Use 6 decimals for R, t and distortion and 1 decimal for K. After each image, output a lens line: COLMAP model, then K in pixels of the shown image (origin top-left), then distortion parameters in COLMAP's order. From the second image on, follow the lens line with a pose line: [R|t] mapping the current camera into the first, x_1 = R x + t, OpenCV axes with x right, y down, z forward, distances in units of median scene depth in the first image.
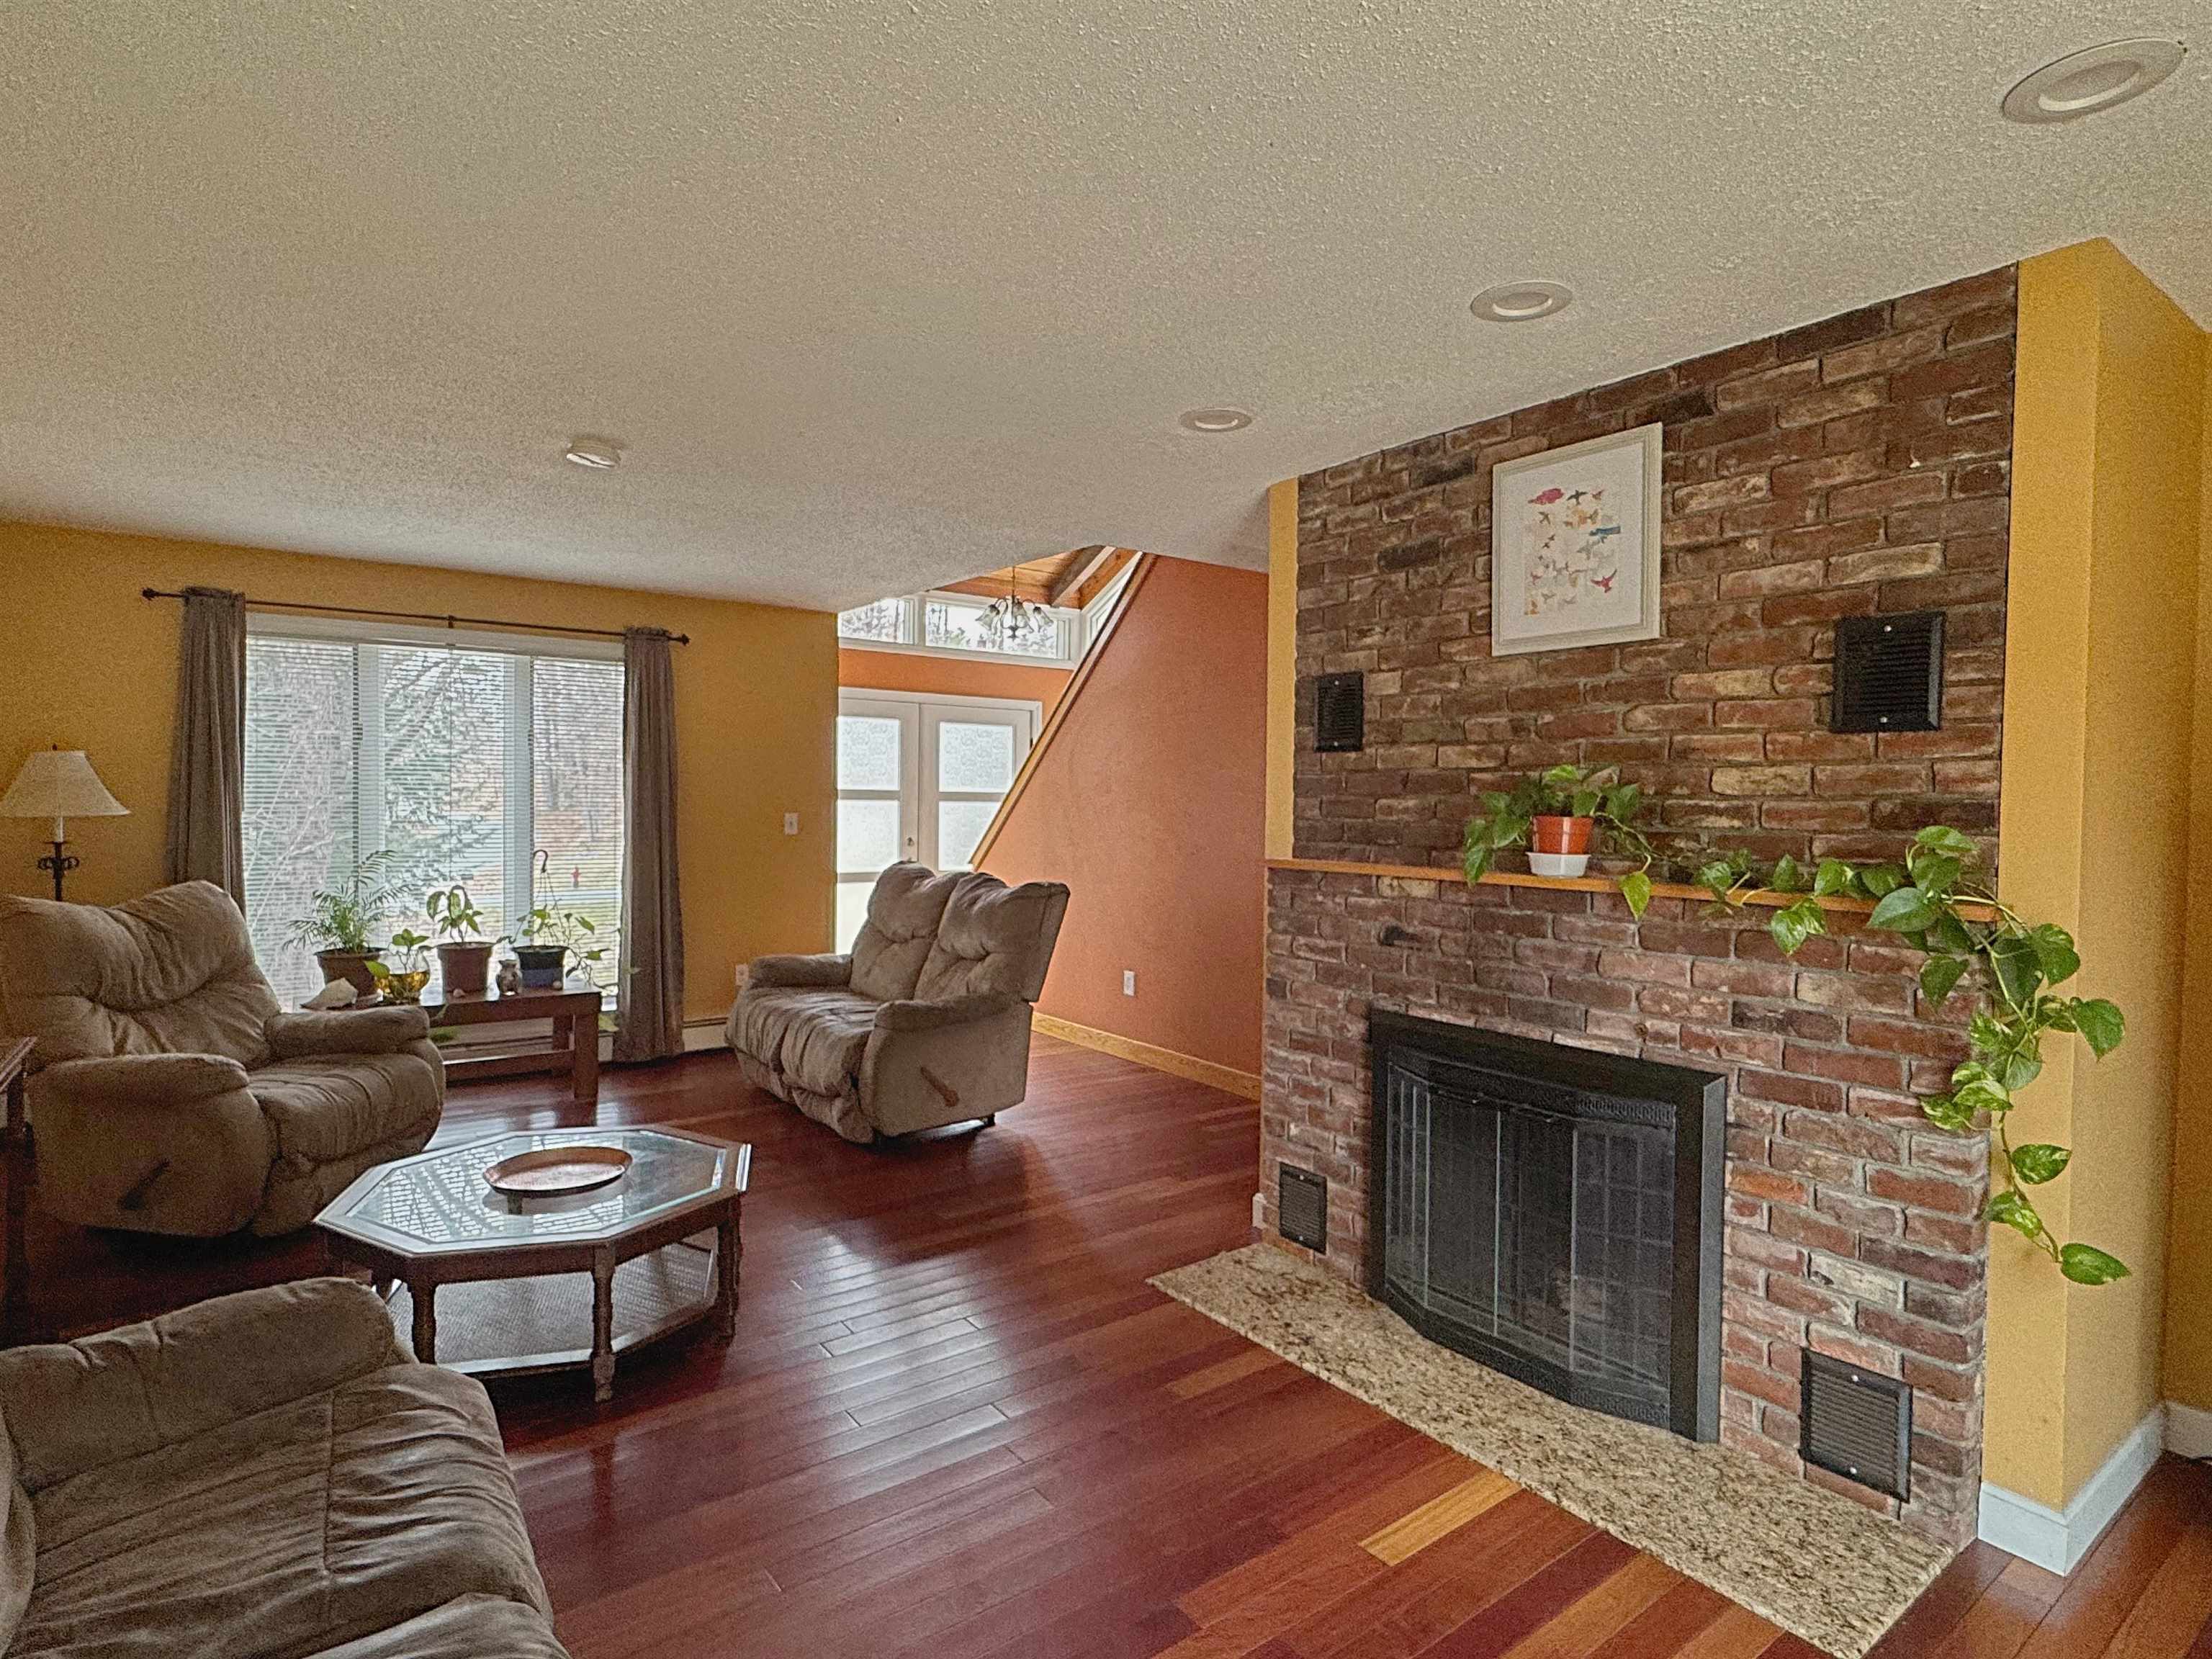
lens RADIAL K [[1154.5, 0, 1106.0], [0, 1154.5, 829.5], [0, 0, 1]] dist [-0.000483, 0.000003]
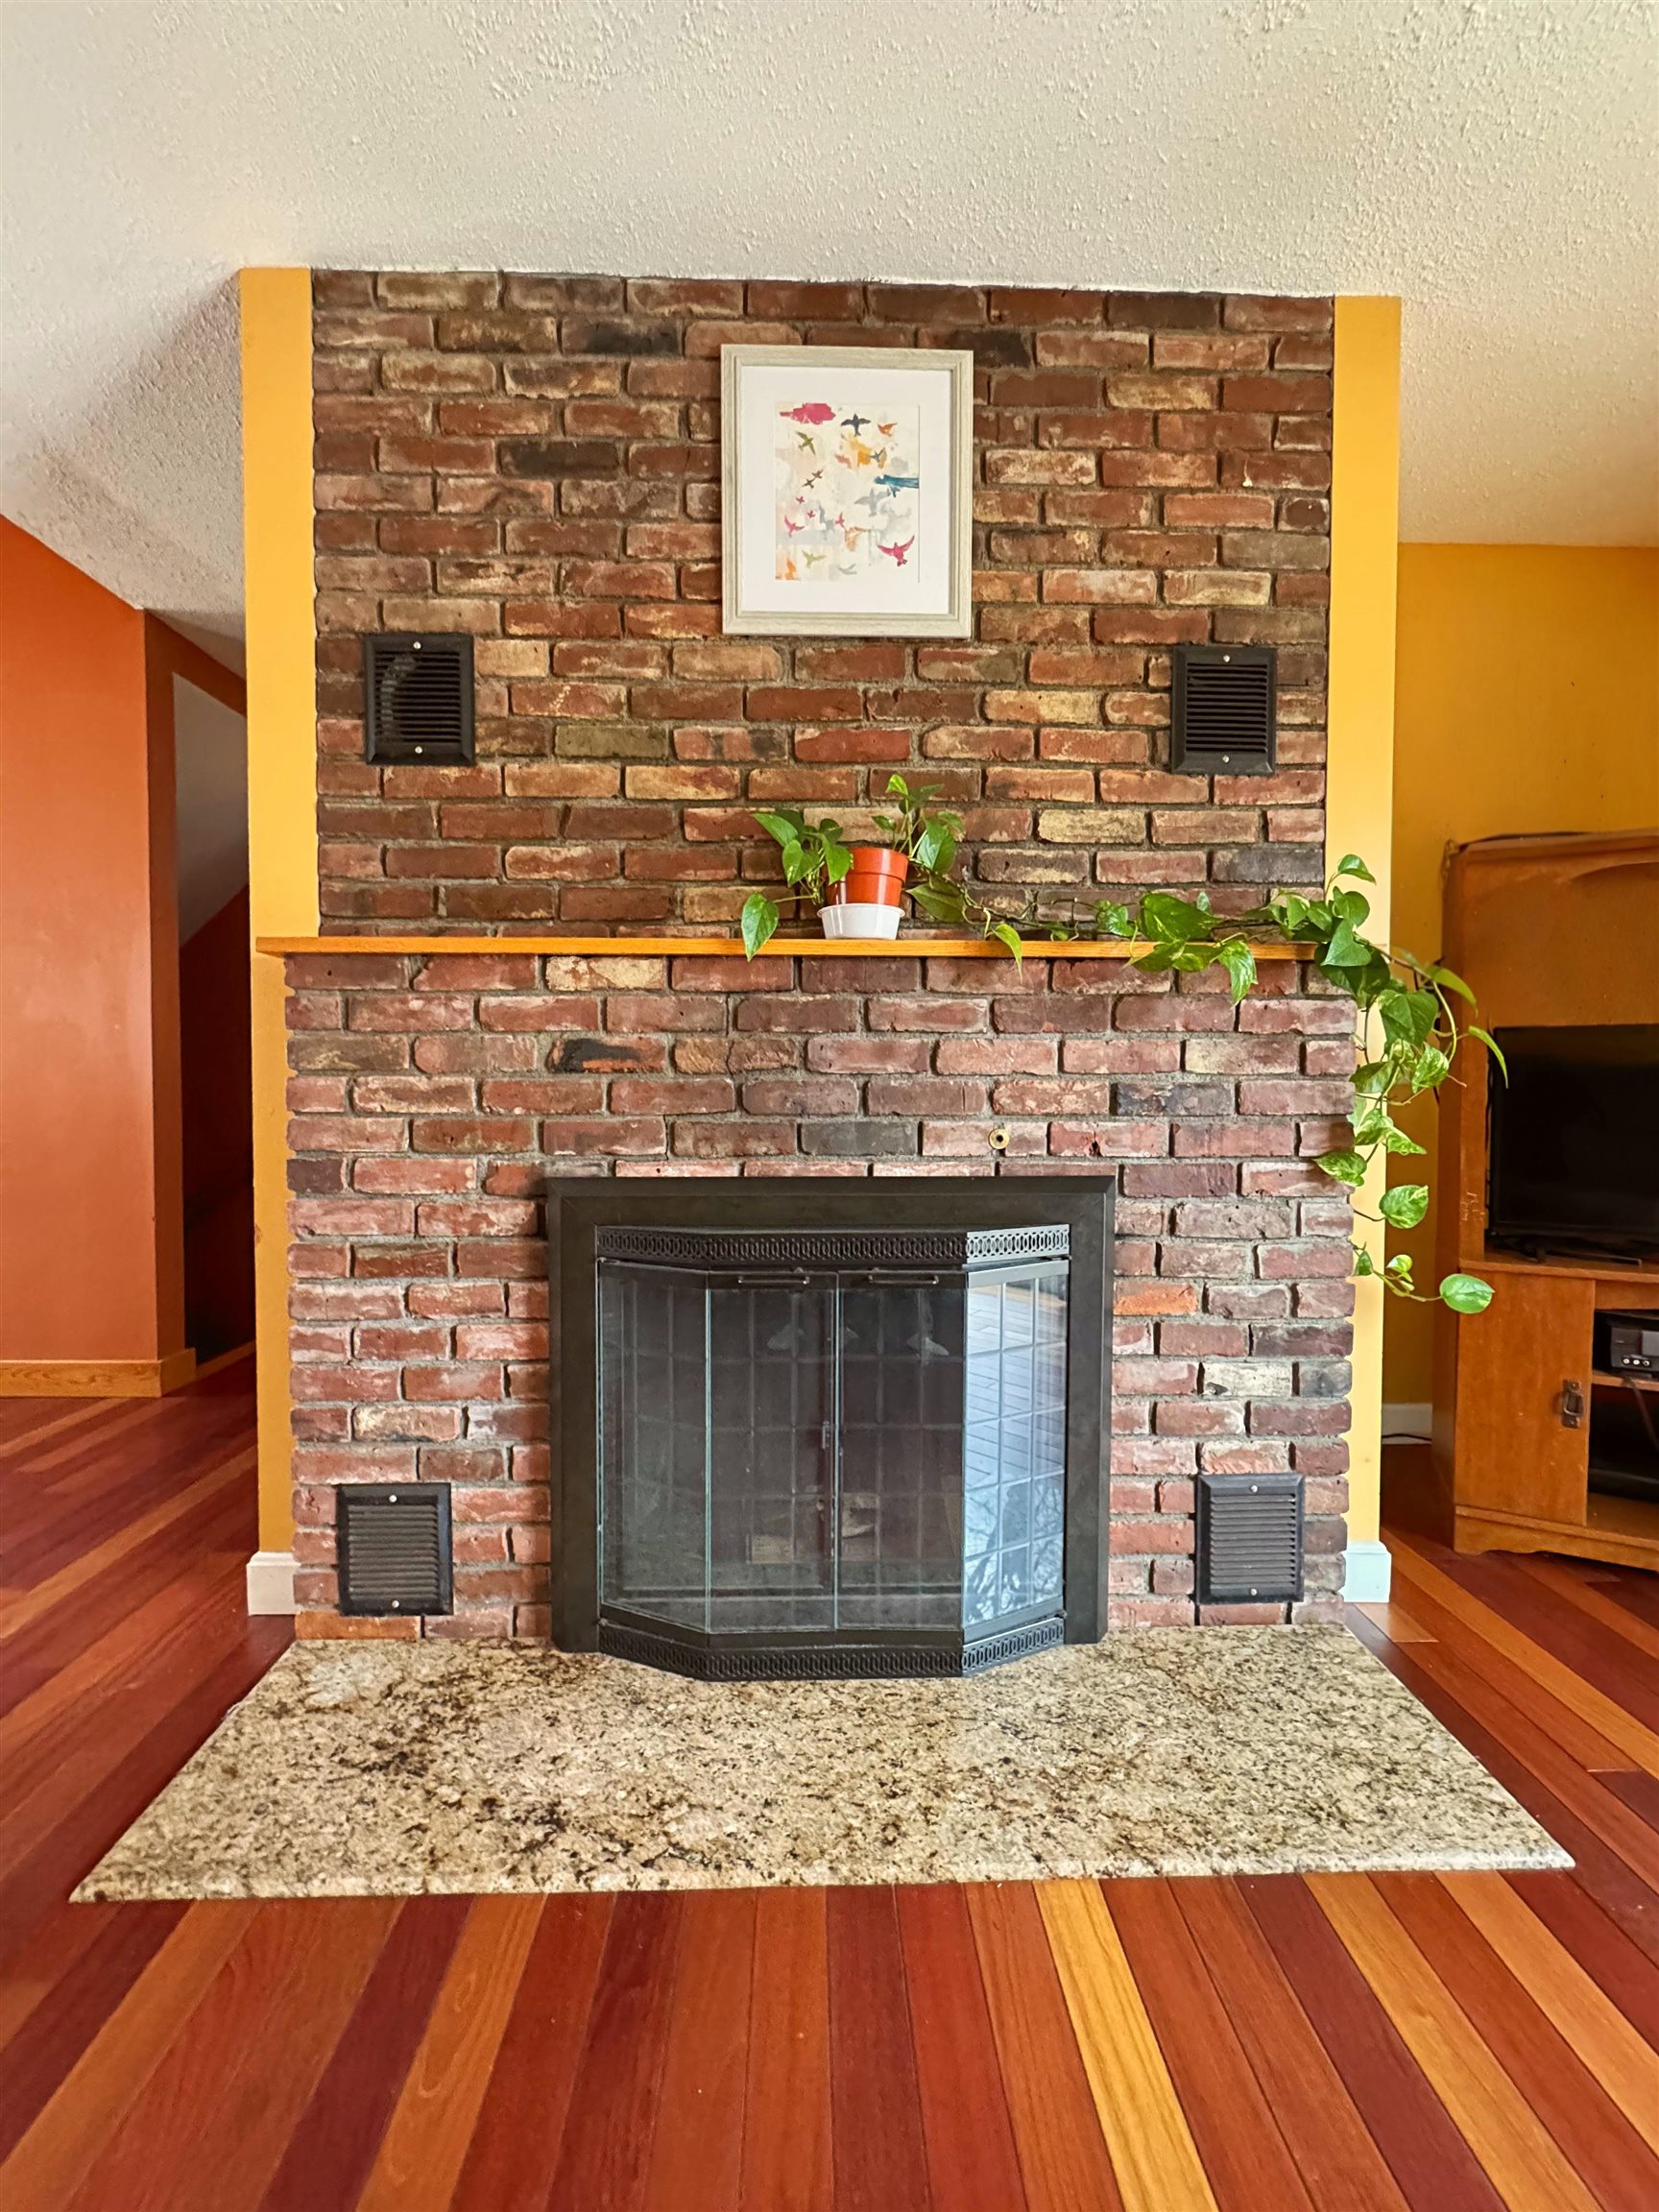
lens RADIAL K [[883.0, 0, 826.8], [0, 883.0, 1104.8], [0, 0, 1]] dist [-0.001857, -0.000117]
pose [[0.576106, -0.033454, 0.816690, -0.067804], [0.023563, 0.999427, 0.024318, 0.124513], [-0.817036, 0.005234, 0.576564, 0.699178]]
